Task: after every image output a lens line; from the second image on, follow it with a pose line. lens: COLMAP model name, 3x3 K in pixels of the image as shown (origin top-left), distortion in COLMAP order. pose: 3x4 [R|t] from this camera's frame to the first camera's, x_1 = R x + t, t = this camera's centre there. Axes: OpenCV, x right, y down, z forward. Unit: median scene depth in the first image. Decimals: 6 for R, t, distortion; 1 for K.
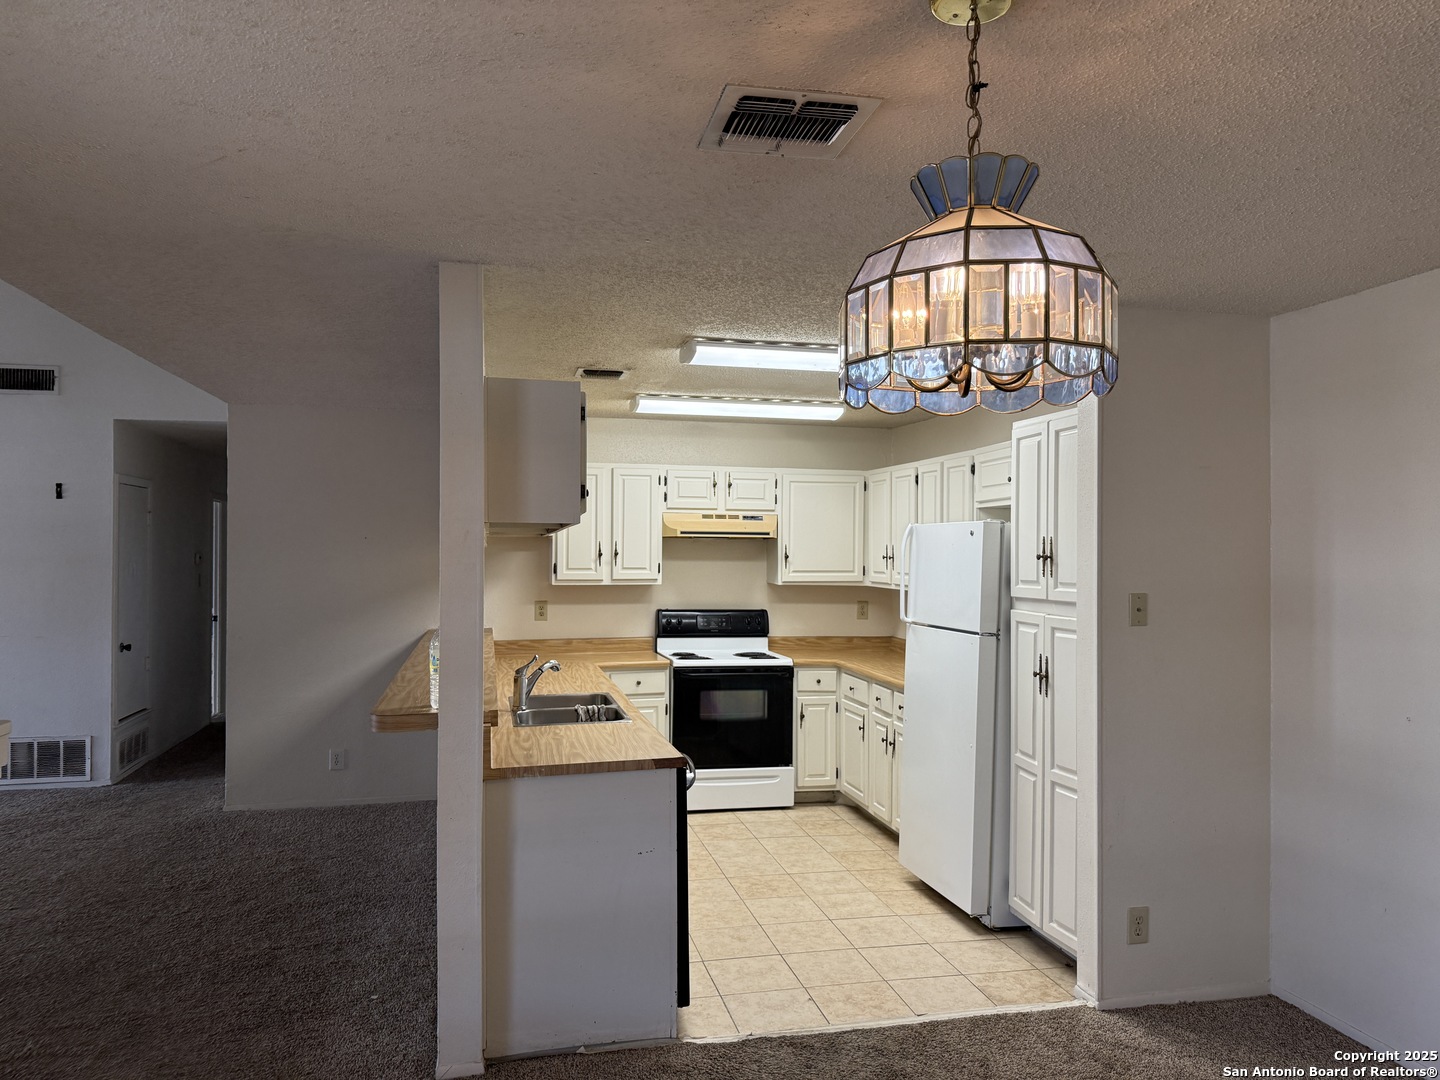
lens RADIAL K [[996.9, 0, 700.8], [0, 996.9, 539.8], [0, 0, 1]] dist [0.120373, -0.192748]
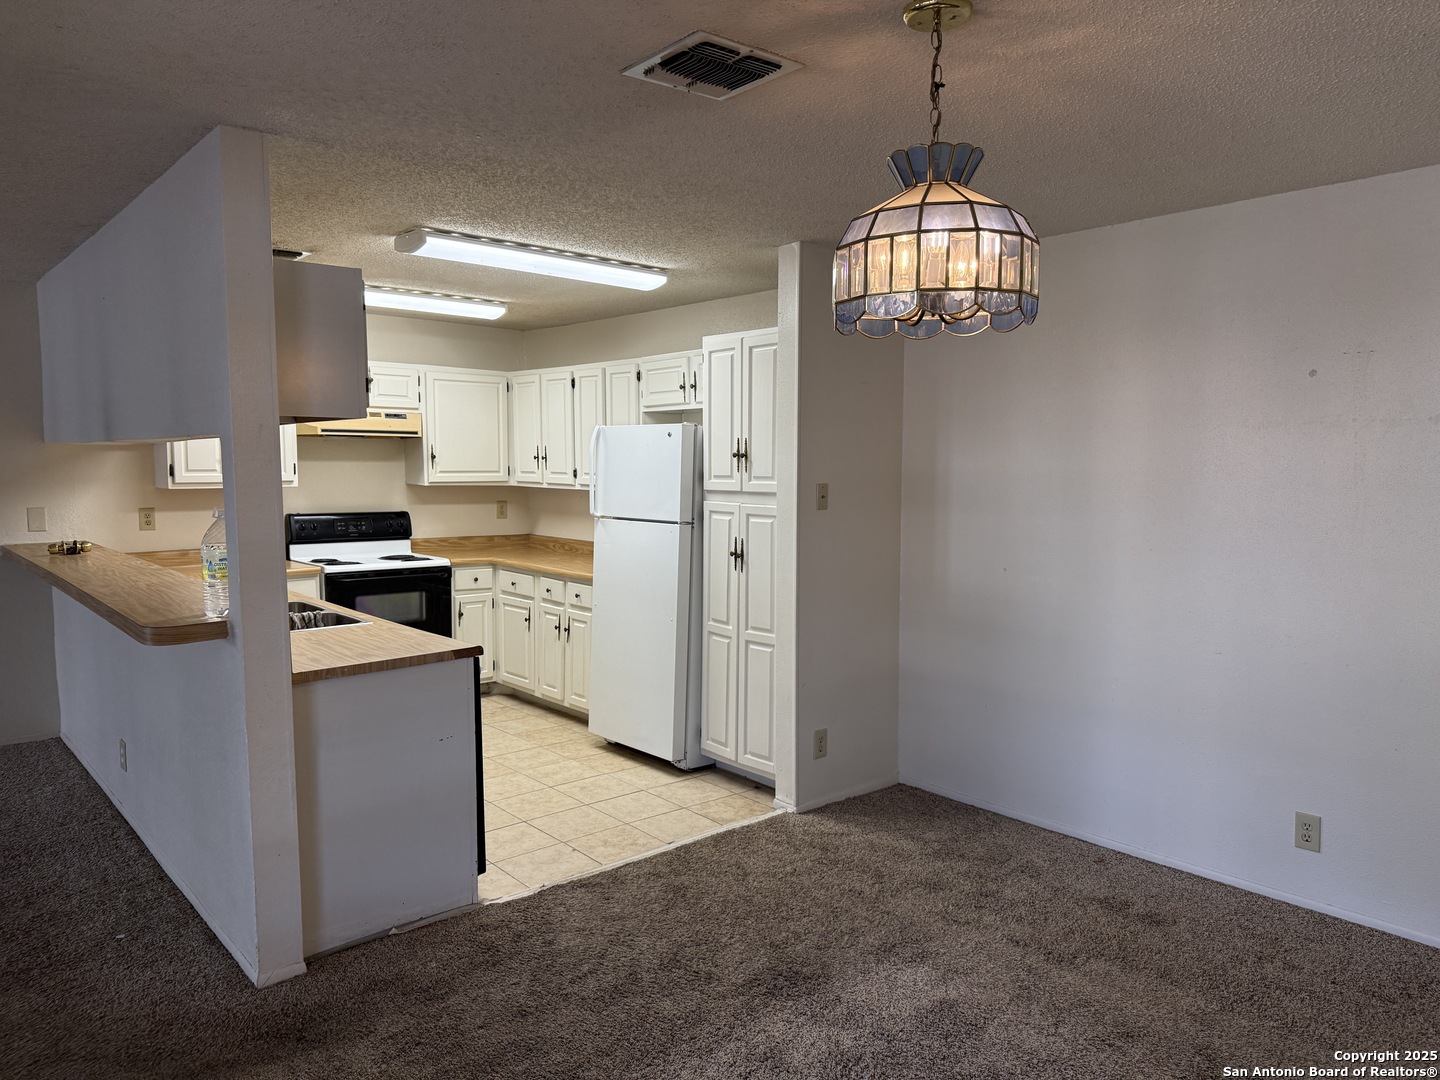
lens RADIAL K [[1002.9, 0, 720.0], [0, 1002.9, 540.0], [0, 0, 1]] dist [0.113749, -0.208296]
pose [[0.877882, -0.040916, 0.477126, -0.229621], [-0.004838, 0.995535, 0.094273, 0.005034], [-0.478853, -0.085069, 0.873764, -0.022910]]
